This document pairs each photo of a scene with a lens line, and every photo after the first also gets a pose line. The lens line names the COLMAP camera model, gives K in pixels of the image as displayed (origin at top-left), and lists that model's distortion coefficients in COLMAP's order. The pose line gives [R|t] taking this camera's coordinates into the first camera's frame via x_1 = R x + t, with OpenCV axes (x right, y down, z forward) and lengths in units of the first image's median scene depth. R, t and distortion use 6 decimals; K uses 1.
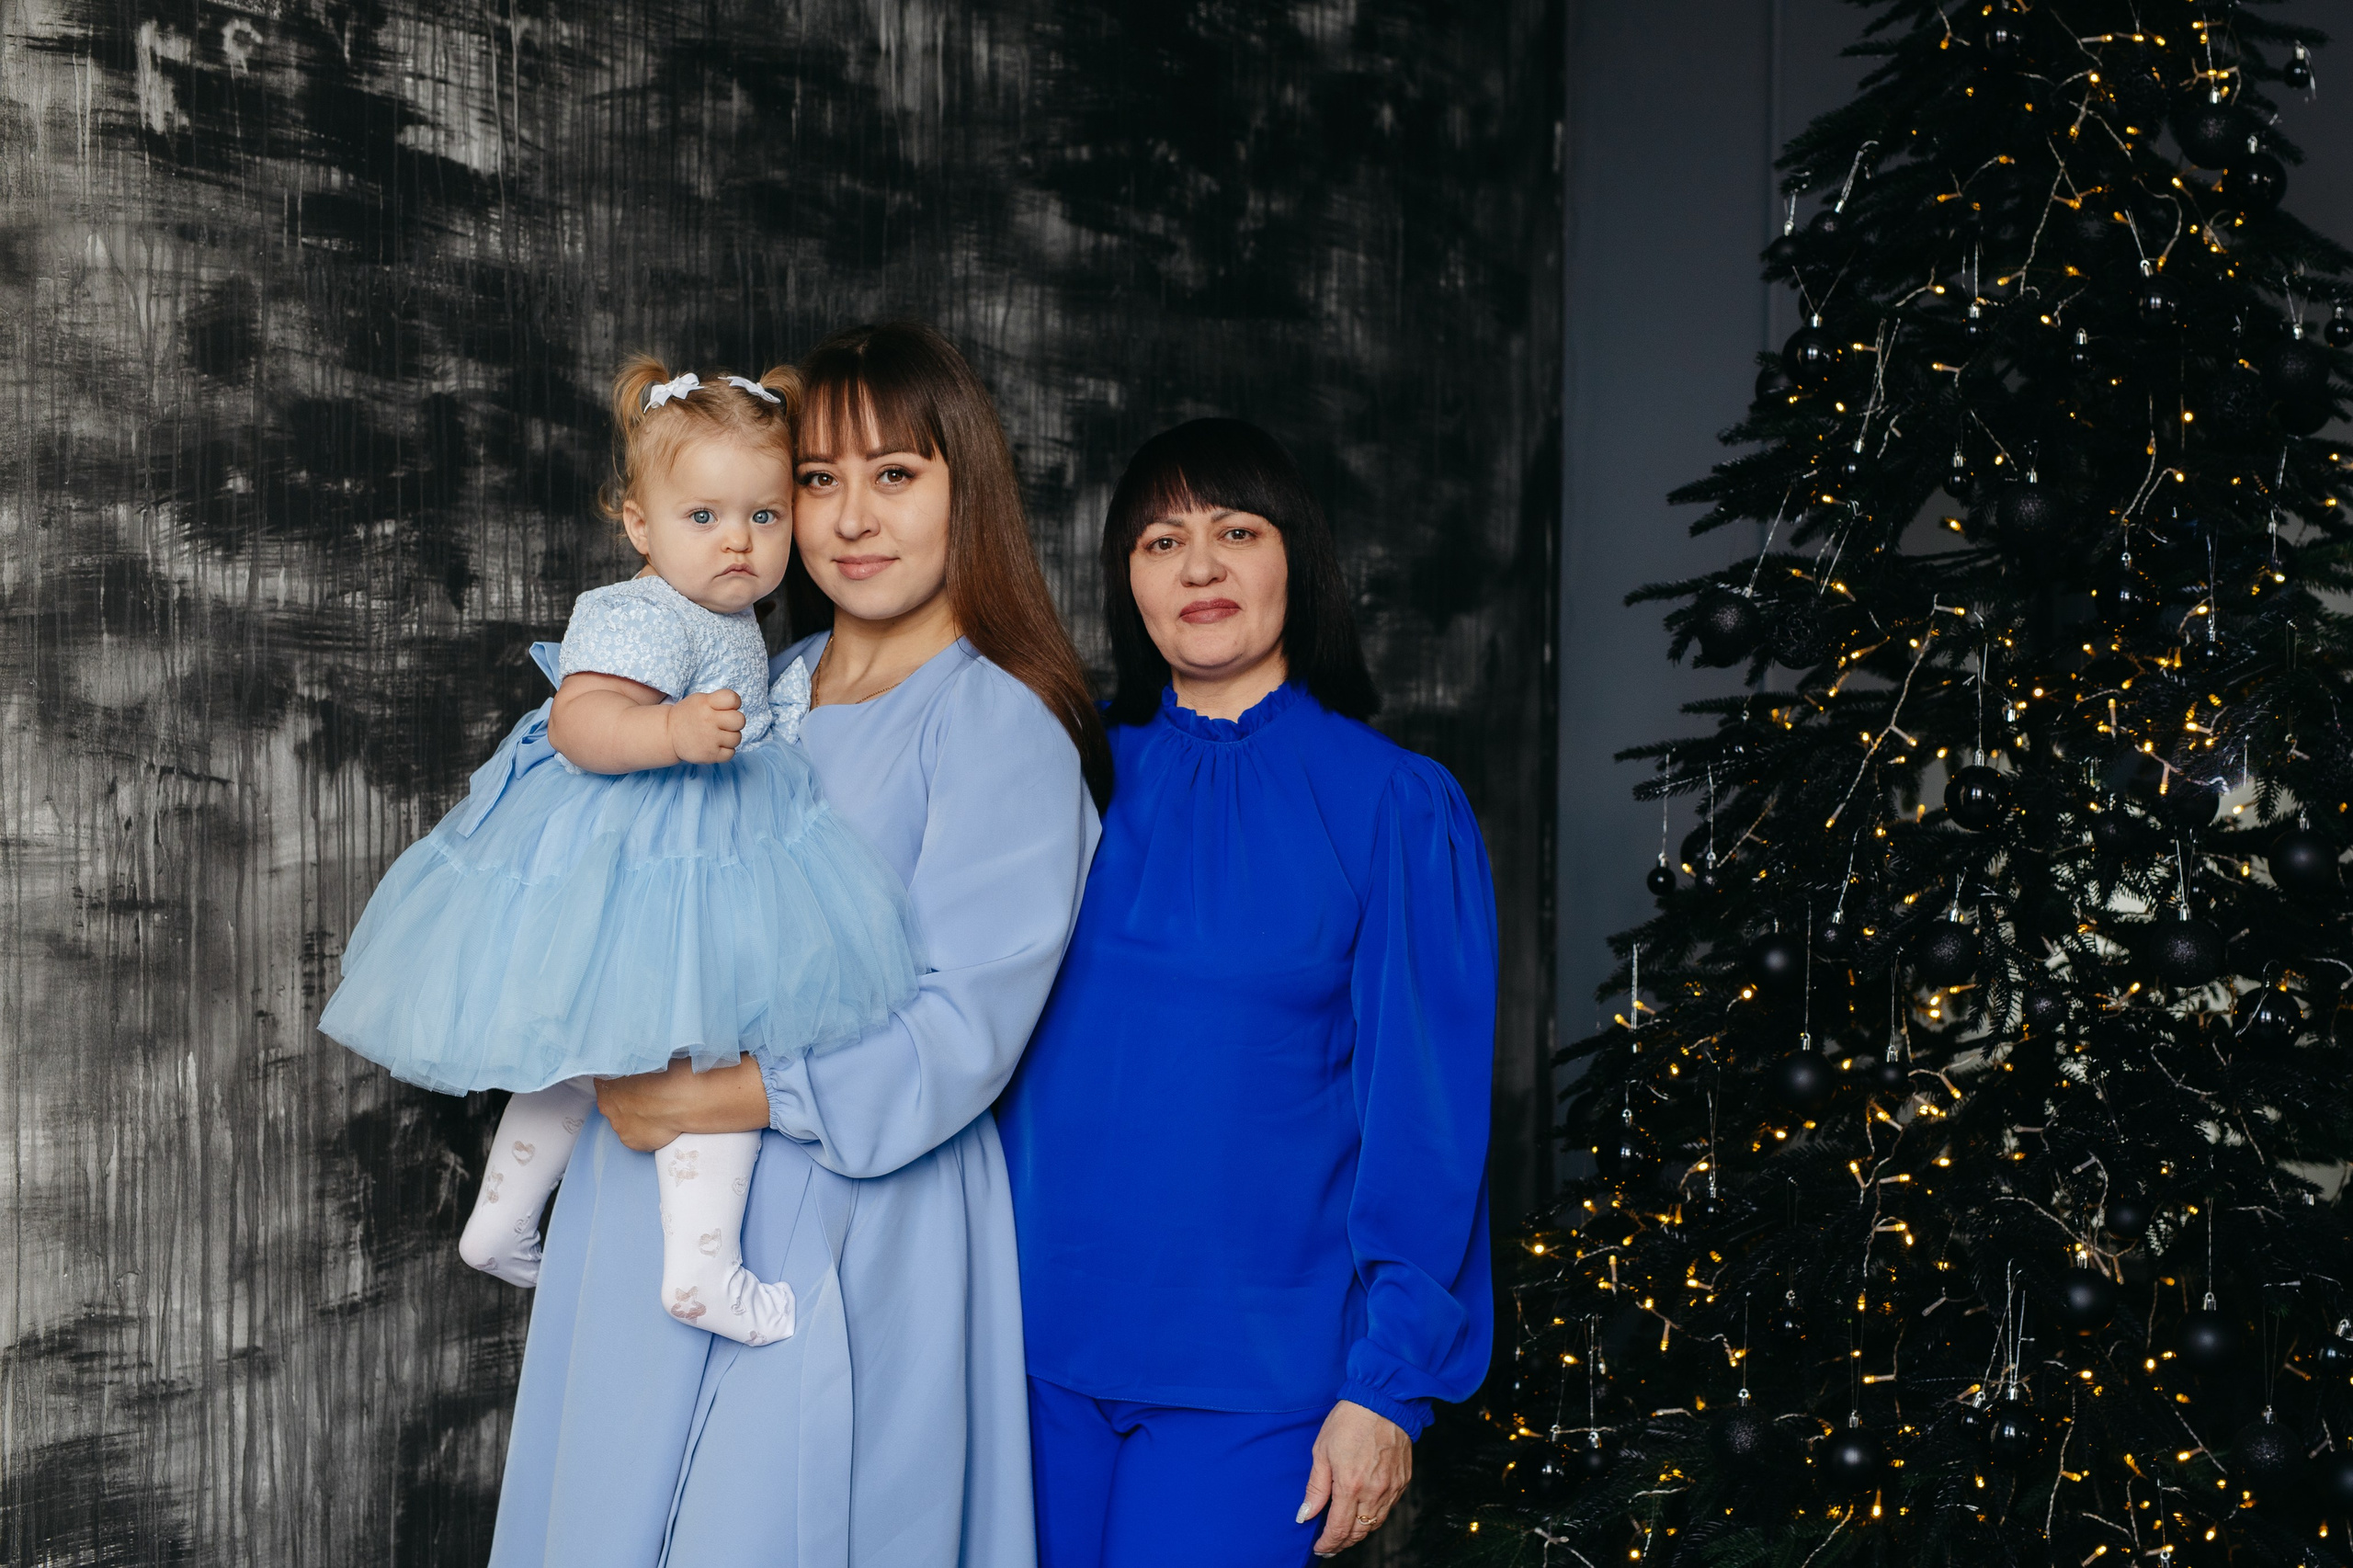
lens RADIAL K [[3279.8, 0, 1169.3], [0, 3279.8, 778.8], [0, 0, 1]] dist [0.007932, 0.000000]
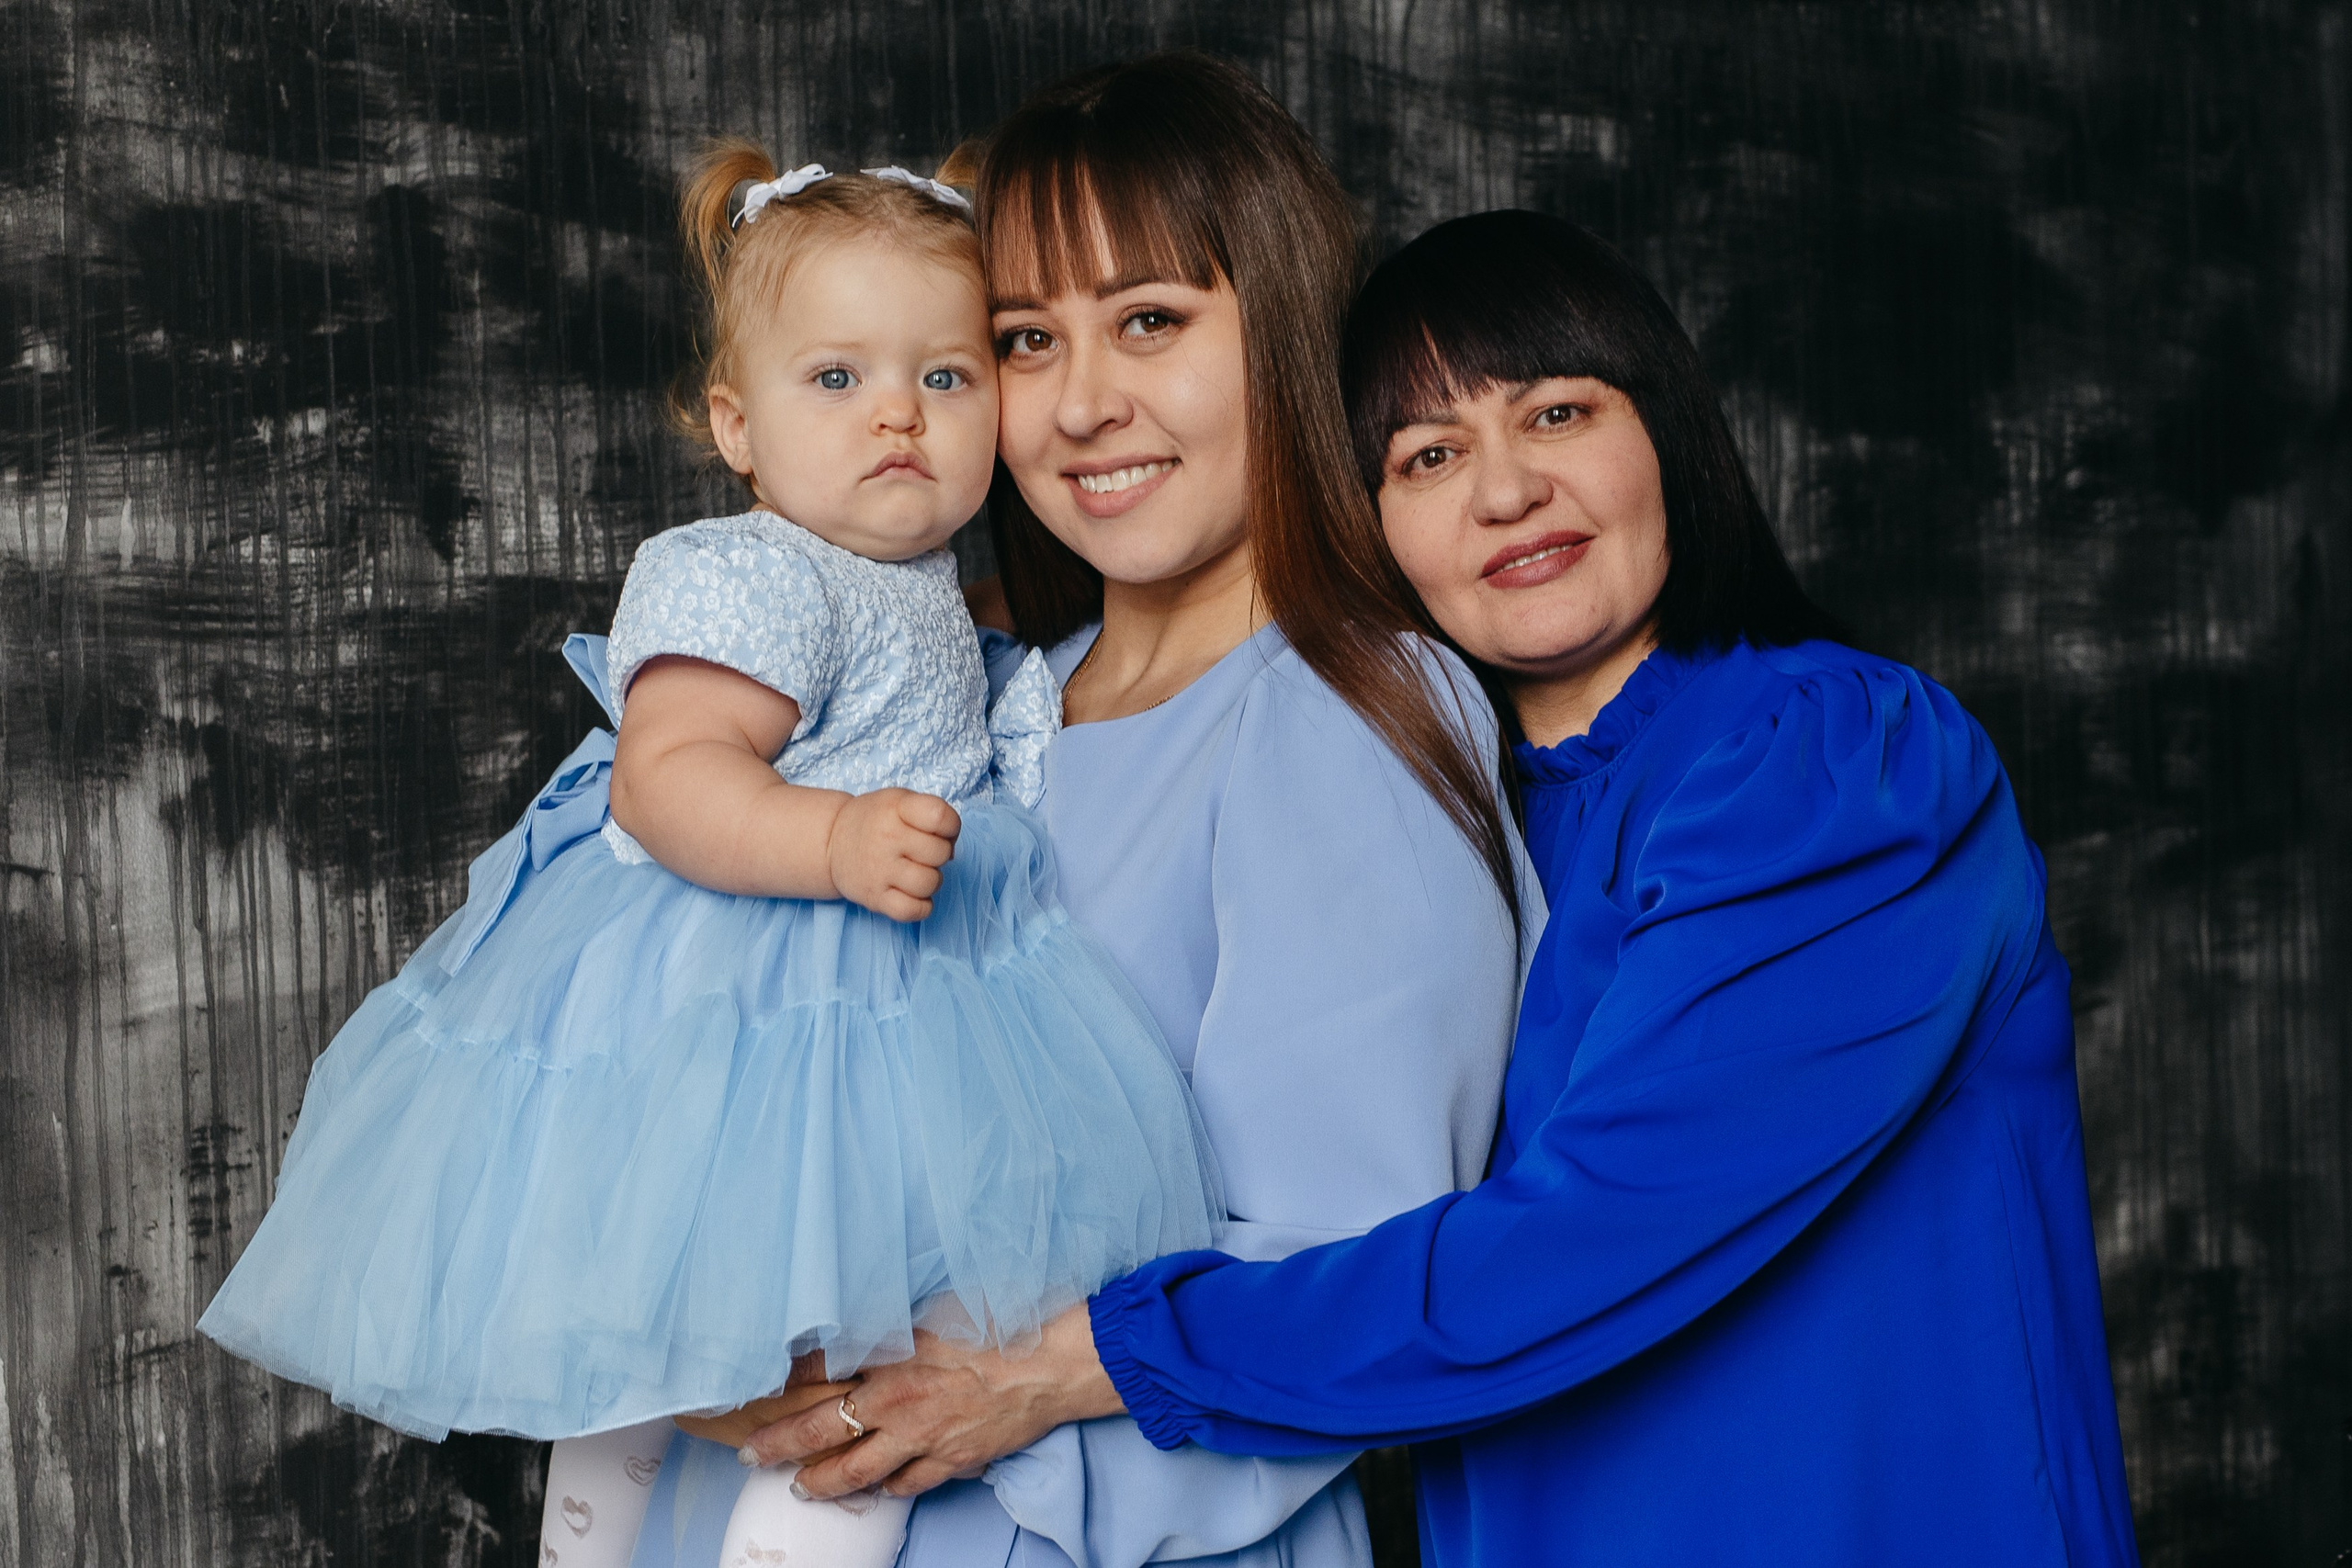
lens RADIAL K [[3278.2, 0, 1183.7], [0, 3278.2, 787.1], [0, 0, 1]] dist [0.007932, 0.000000]
pose [[0.995481, -0.038251, 0.086913, -0.137599], [0.038820, 0.999234, -0.004869, -0.003551], [-0.086660, 0.008221, 0.996204, 0.409845]]
